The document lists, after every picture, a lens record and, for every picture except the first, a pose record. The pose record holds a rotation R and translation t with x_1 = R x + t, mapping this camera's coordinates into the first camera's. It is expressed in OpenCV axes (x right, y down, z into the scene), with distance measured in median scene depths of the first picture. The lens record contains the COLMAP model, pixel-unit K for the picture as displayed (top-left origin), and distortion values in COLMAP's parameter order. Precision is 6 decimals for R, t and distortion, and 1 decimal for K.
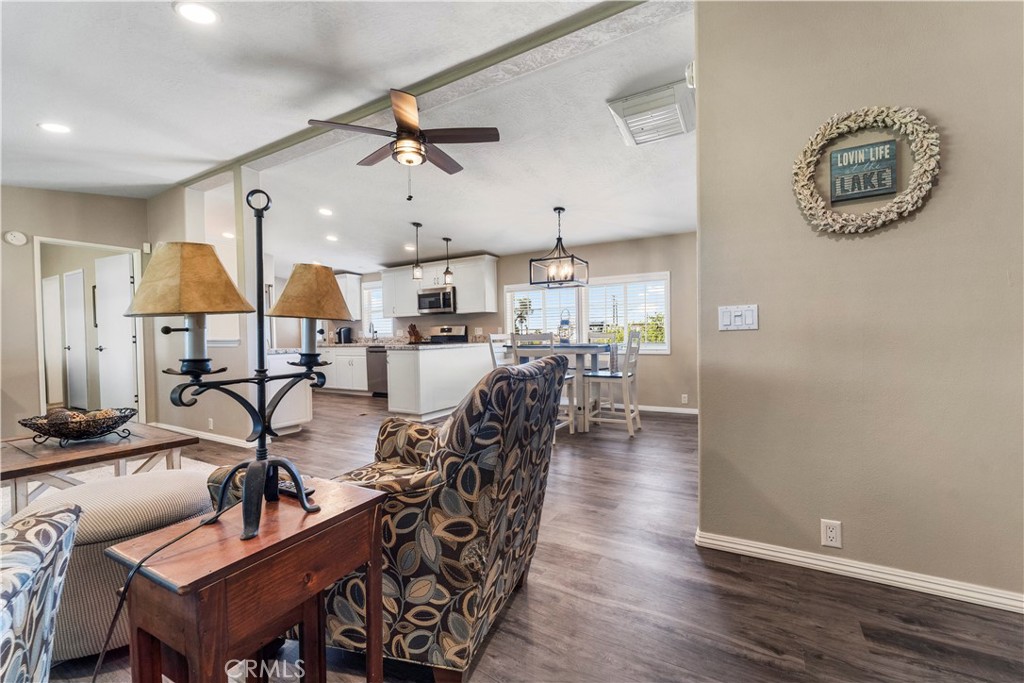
lens RADIAL K [[421.2, 0, 501.0], [0, 421.2, 346.6], [0, 0, 1]] dist [0.000231, -0.002671]
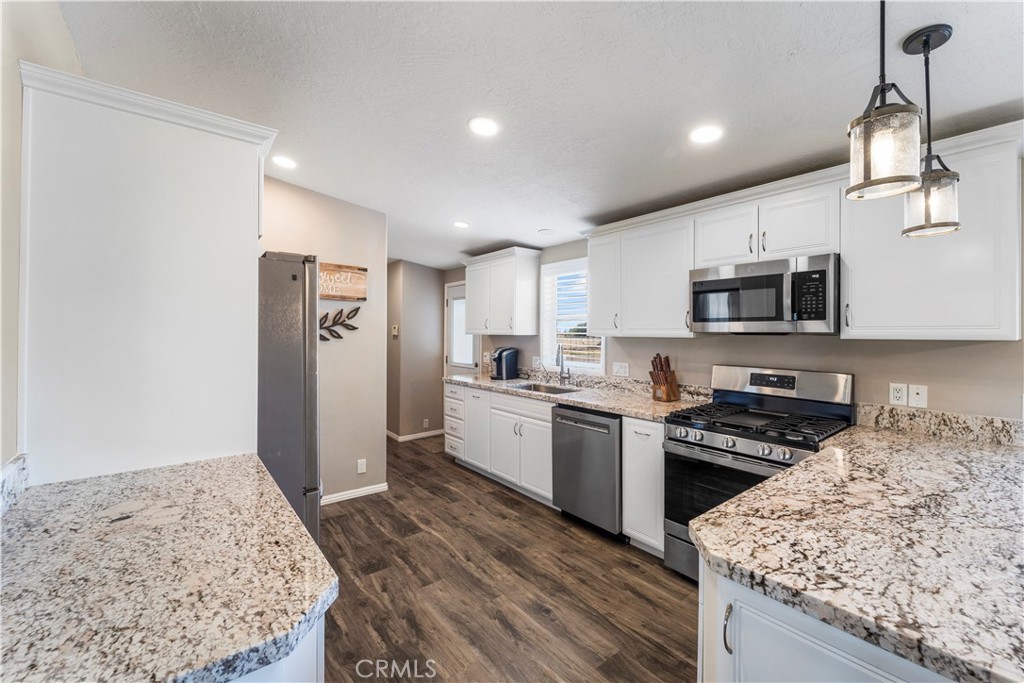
lens RADIAL K [[421.2, 0, 513.9], [0, 421.2, 337.5], [0, 0, 1]] dist [0.000231, -0.002671]
pose [[0.939184, 0.024310, -0.342552, -0.229299], [-0.029223, 0.999531, -0.009190, -0.070242], [0.342167, 0.018641, 0.939454, 0.630517]]
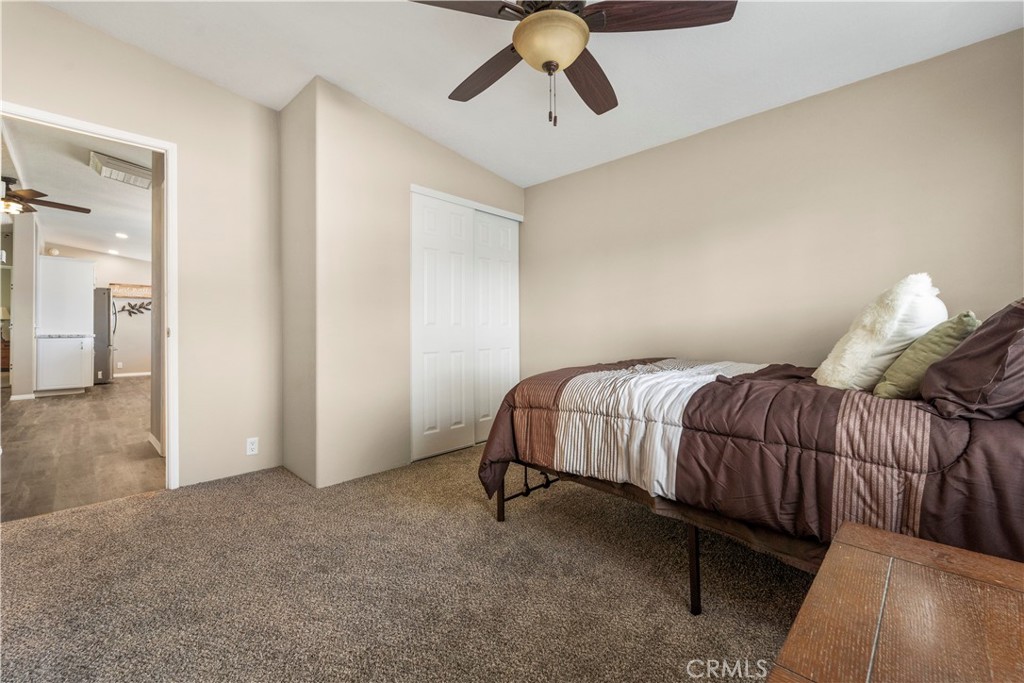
lens RADIAL K [[421.2, 0, 511.4], [0, 421.2, 334.2], [0, 0, 1]] dist [0.000231, -0.002671]
pose [[0.975611, 0.022489, -0.218351, 0.881927], [-0.026048, 0.999570, -0.013436, -0.011332], [0.217955, 0.018796, 0.975778, -0.037117]]
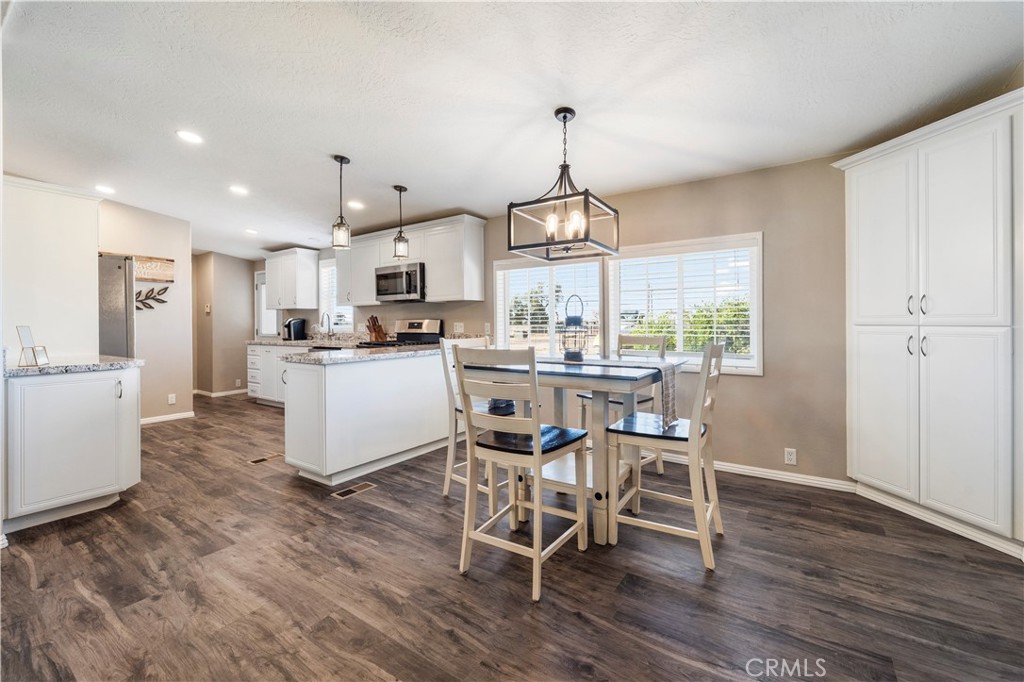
lens RADIAL K [[421.2, 0, 513.3], [0, 421.2, 327.9], [0, 0, 1]] dist [0.000231, -0.002671]
pose [[0.999154, 0.009617, -0.039991, 0.067210], [-0.010184, 0.999850, -0.014000, -0.028242], [0.039851, 0.014395, 0.999102, 0.320270]]
